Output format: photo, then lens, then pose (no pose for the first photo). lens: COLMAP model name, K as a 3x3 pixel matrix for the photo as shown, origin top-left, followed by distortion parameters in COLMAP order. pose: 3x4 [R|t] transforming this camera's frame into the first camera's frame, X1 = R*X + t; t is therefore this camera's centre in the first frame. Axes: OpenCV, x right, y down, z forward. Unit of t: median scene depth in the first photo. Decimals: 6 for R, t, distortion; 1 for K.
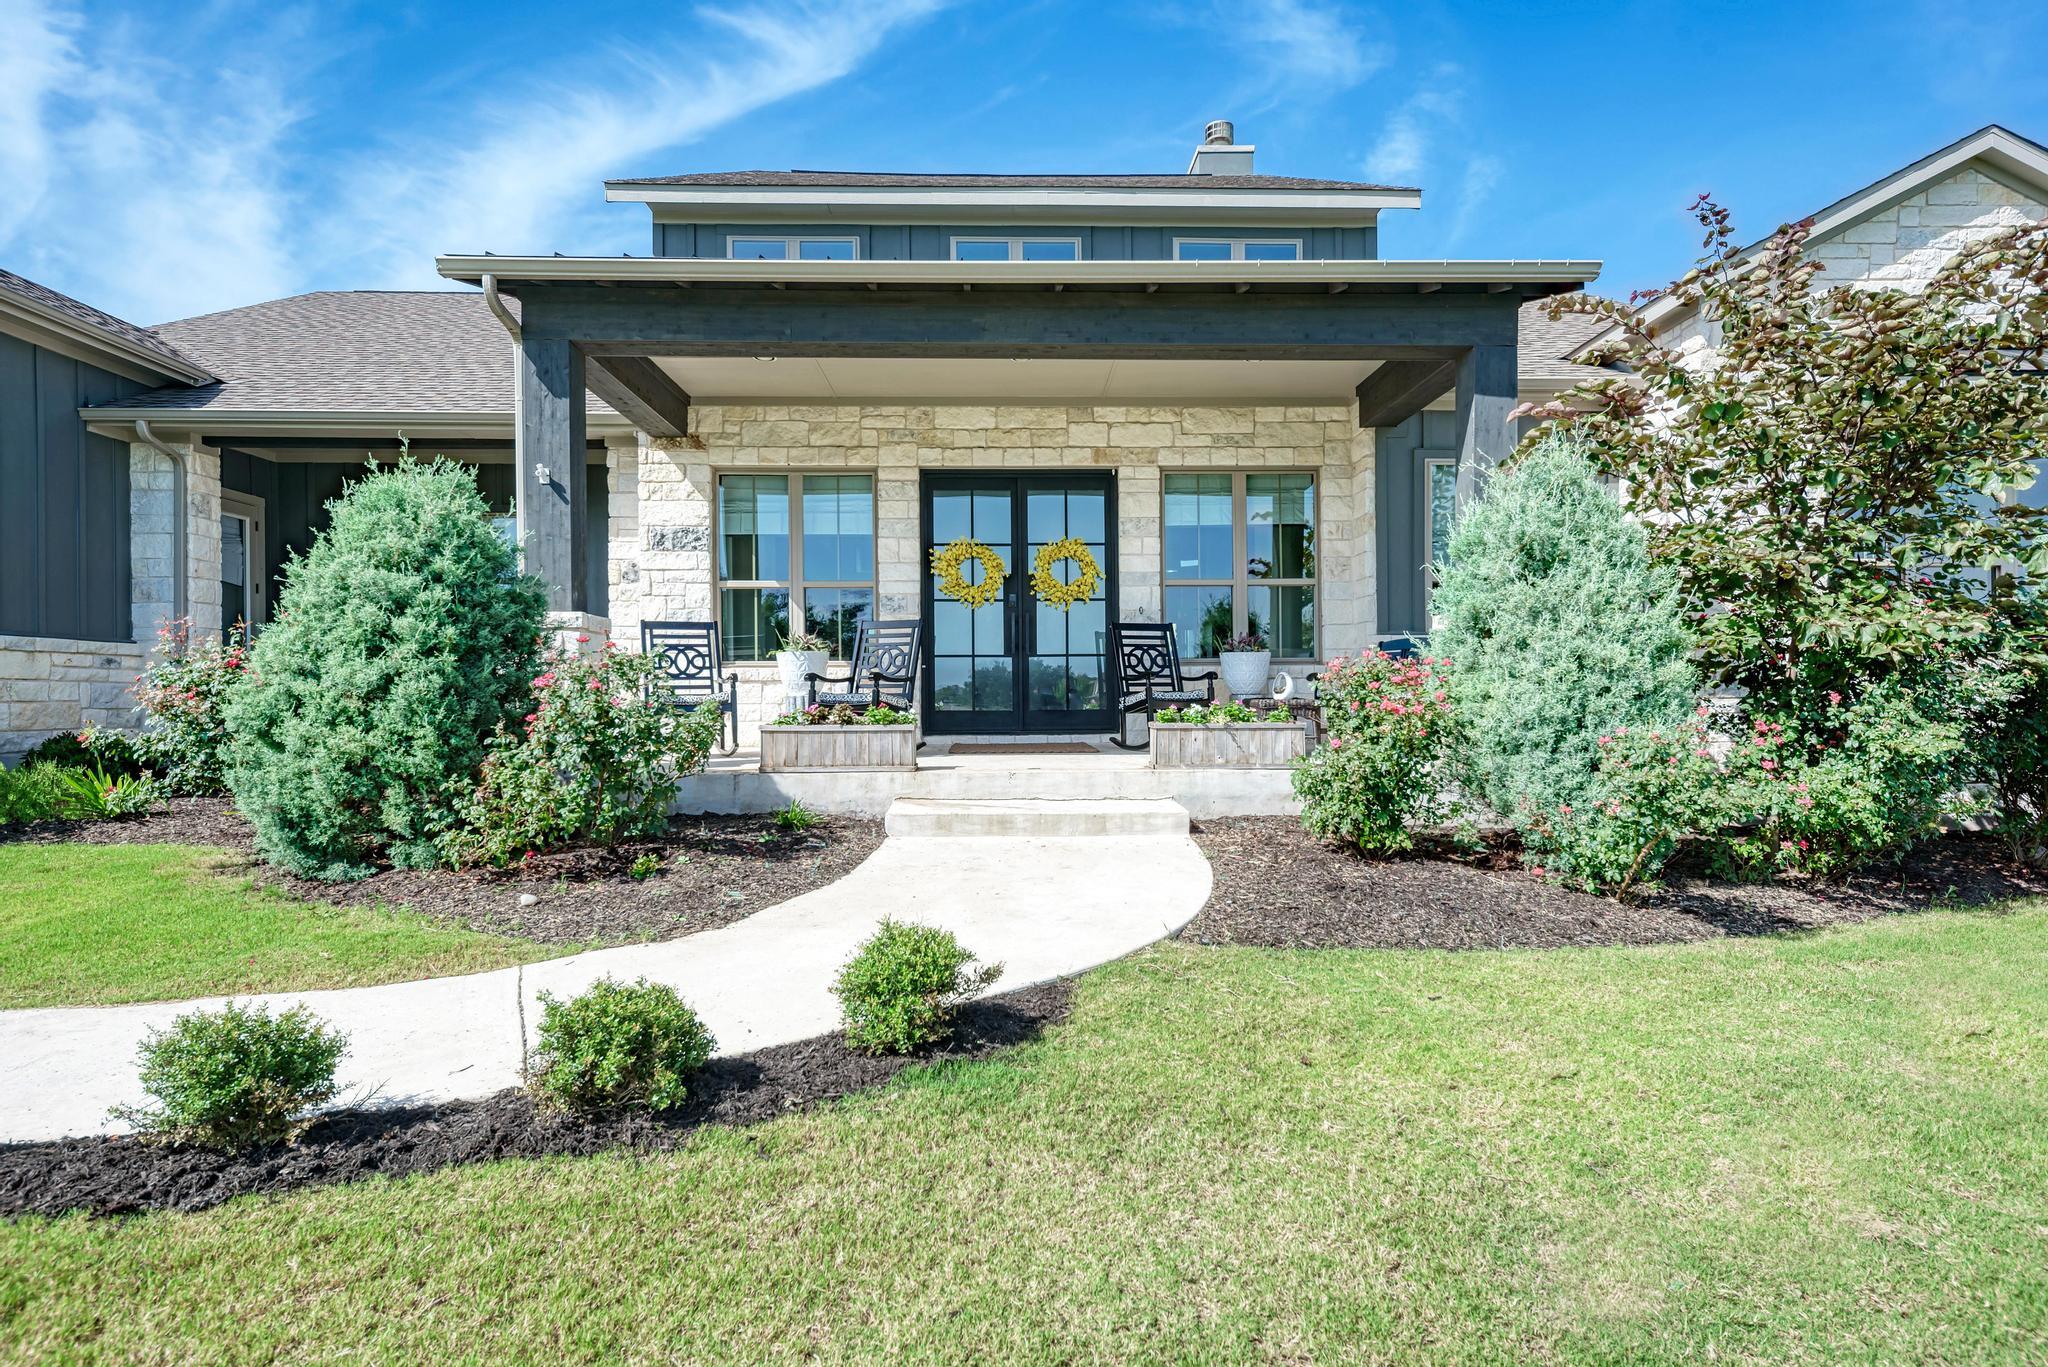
lens RADIAL K [[1098.9, 0, 1028.5], [0, 1098.9, 685.6], [0, 0, 1]] dist [0.002949, 0.000387]
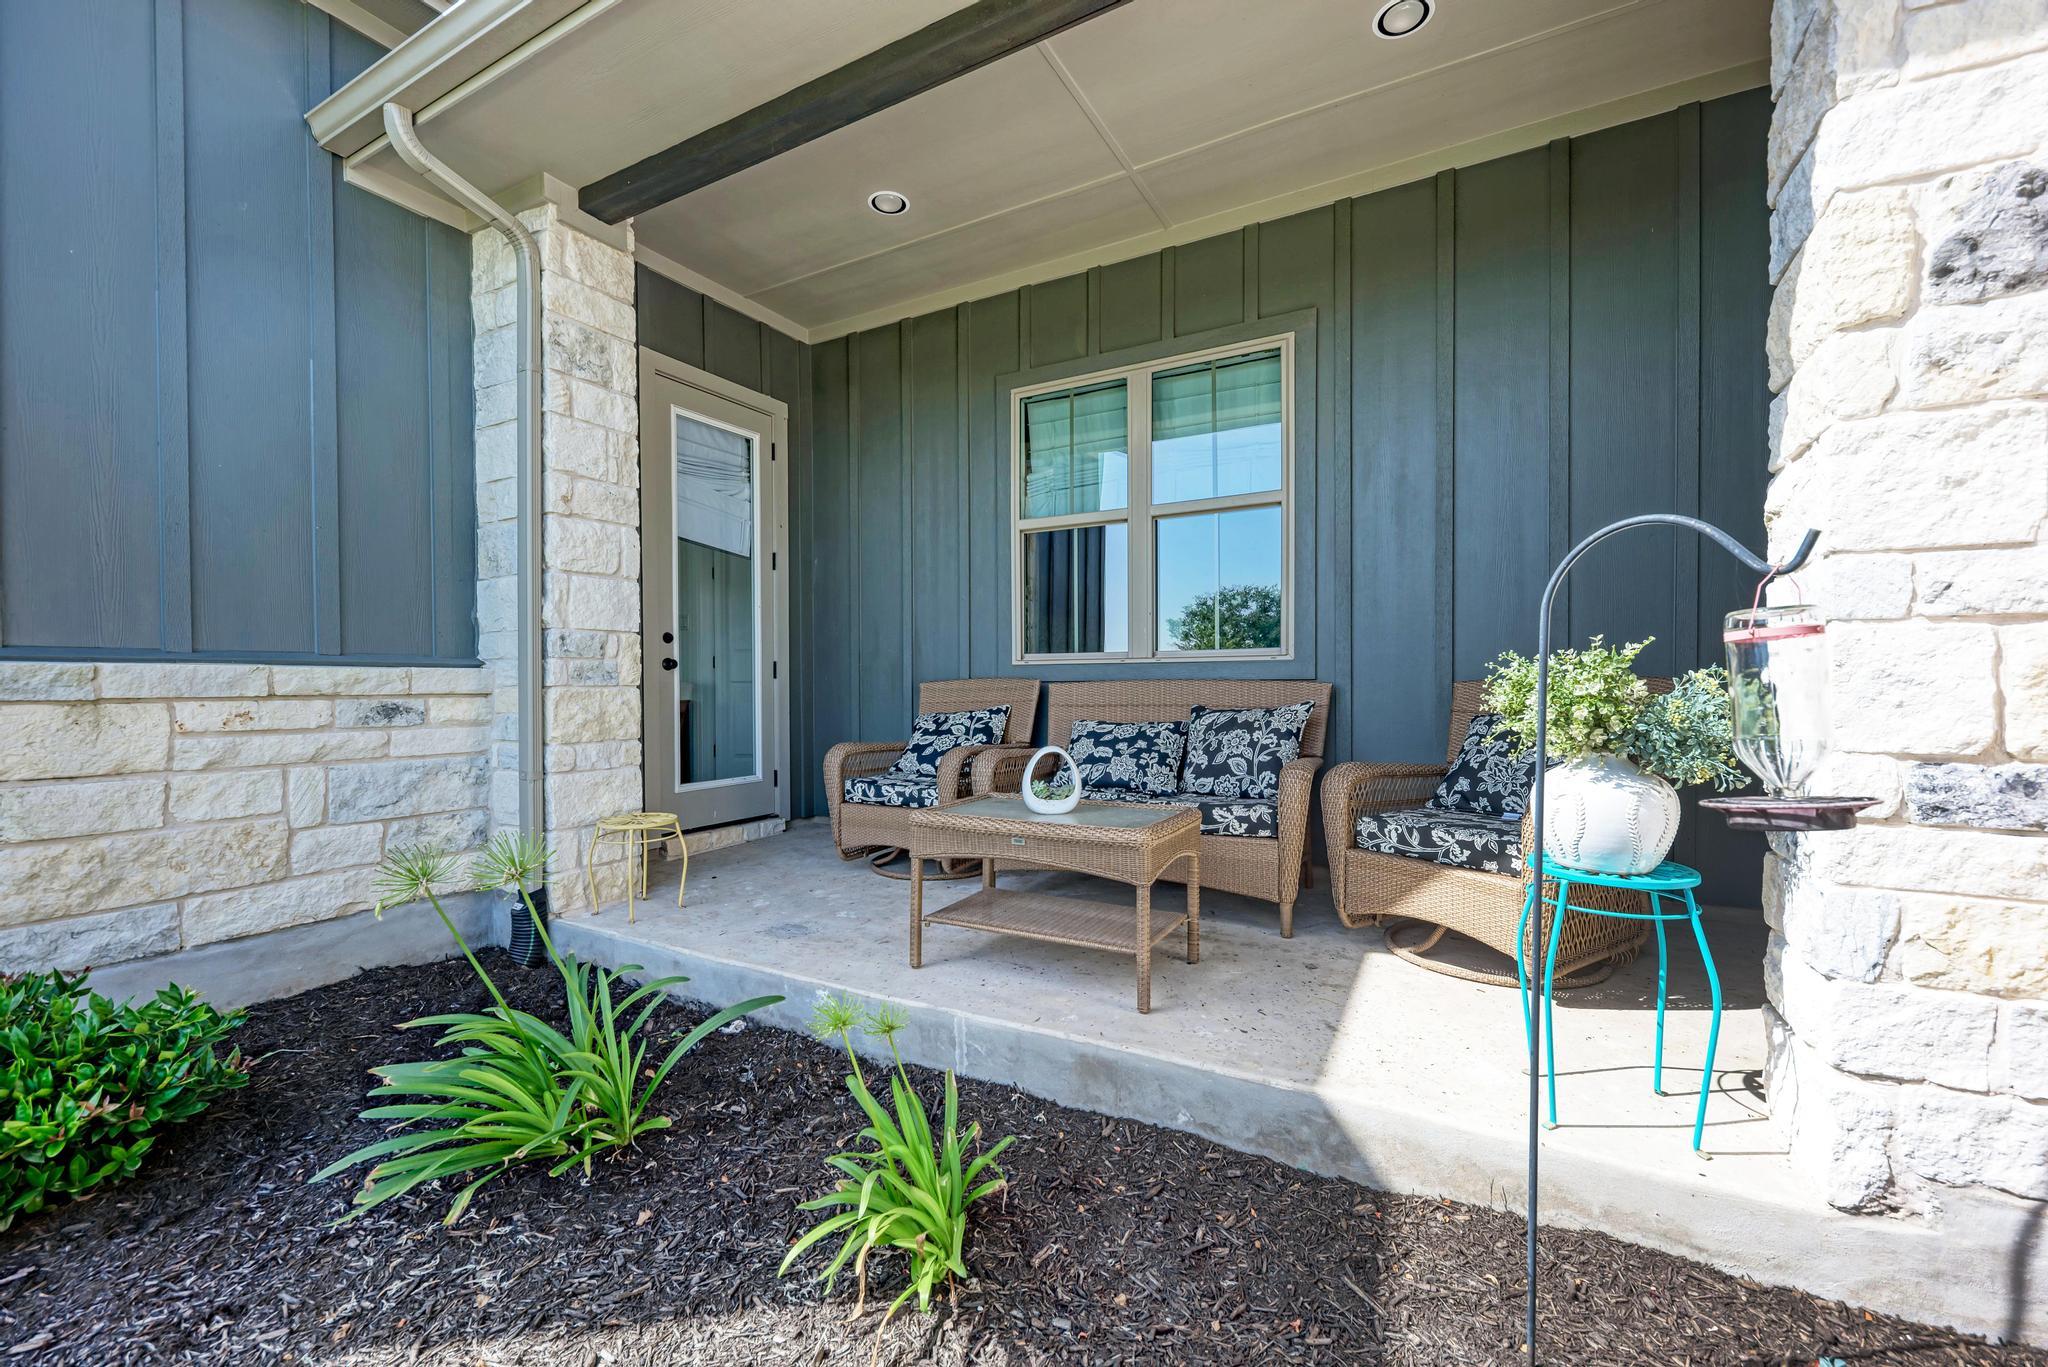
lens RADIAL K [[839.0, 0, 1019.8], [0, 839.0, 682.7], [0, 0, 1]] dist [-0.000090, -0.000023]
pose [[0.859824, 0.009053, -0.510510, -0.436797], [-0.003094, 0.999917, 0.012520, -0.036929], [0.510581, -0.009186, 0.859781, 0.814515]]
